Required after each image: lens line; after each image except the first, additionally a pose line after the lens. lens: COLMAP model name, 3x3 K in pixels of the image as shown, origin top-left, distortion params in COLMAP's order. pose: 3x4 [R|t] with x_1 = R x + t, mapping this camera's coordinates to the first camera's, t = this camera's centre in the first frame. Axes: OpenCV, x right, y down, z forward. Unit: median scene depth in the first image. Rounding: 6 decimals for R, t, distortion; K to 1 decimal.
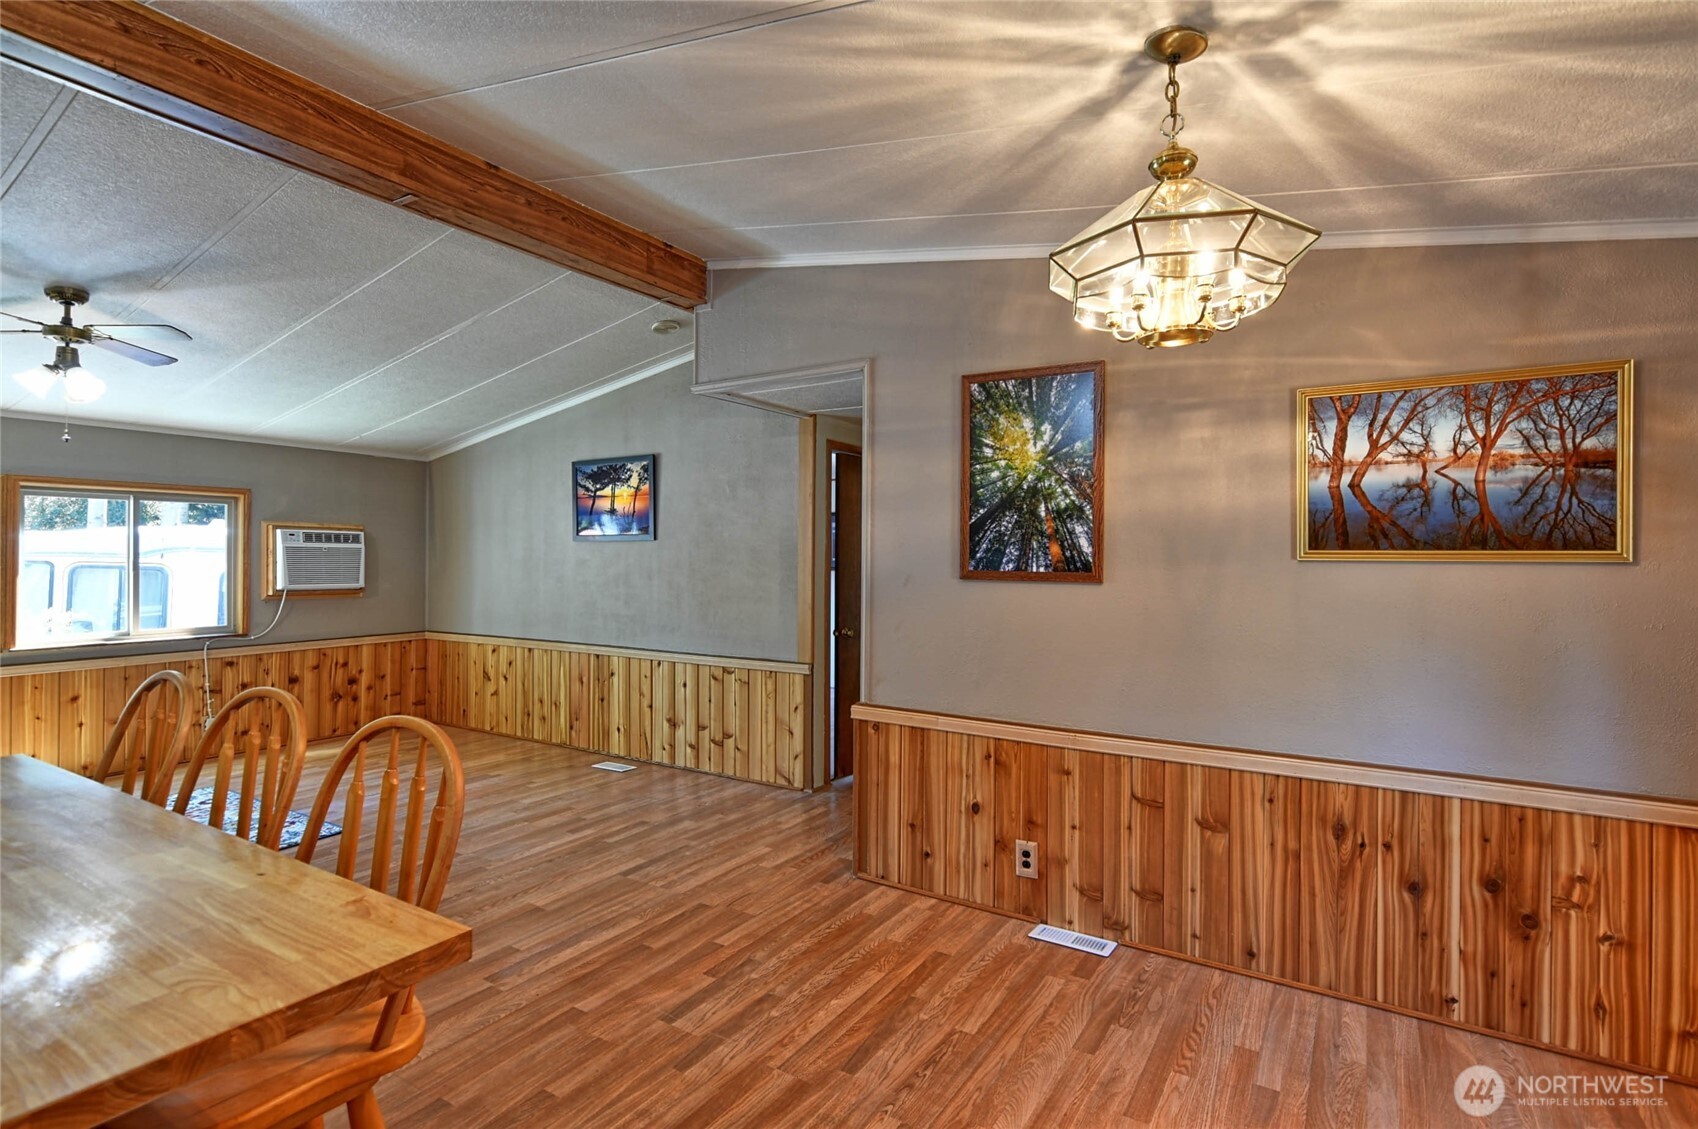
lens RADIAL K [[820.9, 0, 848.0], [0, 820.9, 554.7], [0, 0, 1]] dist [-0.003694, 0.002808]
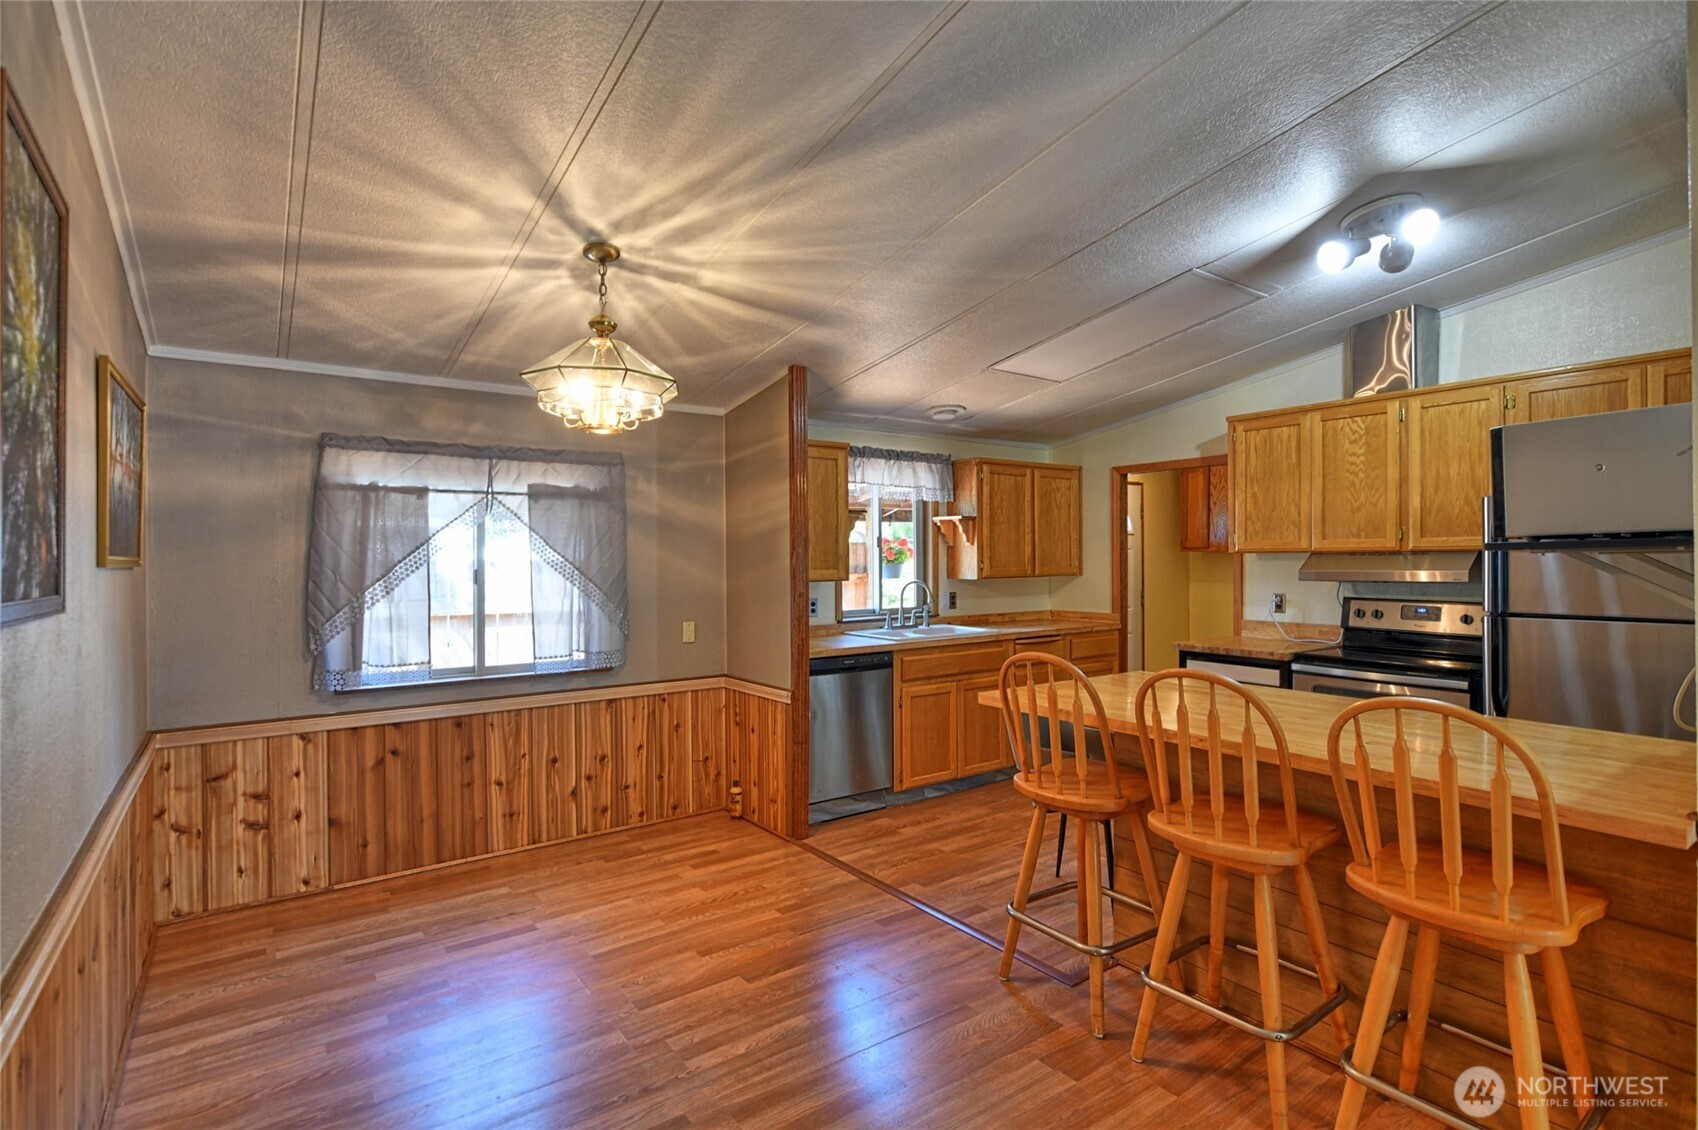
lens RADIAL K [[820.9, 0, 849.4], [0, 820.9, 555.7], [0, 0, 1]] dist [-0.003694, 0.002808]
pose [[-0.927825, 0.000736, 0.373014, -0.277731], [-0.002373, 0.999966, -0.007875, -0.000414], [-0.373007, -0.008192, -0.927792, 0.961426]]
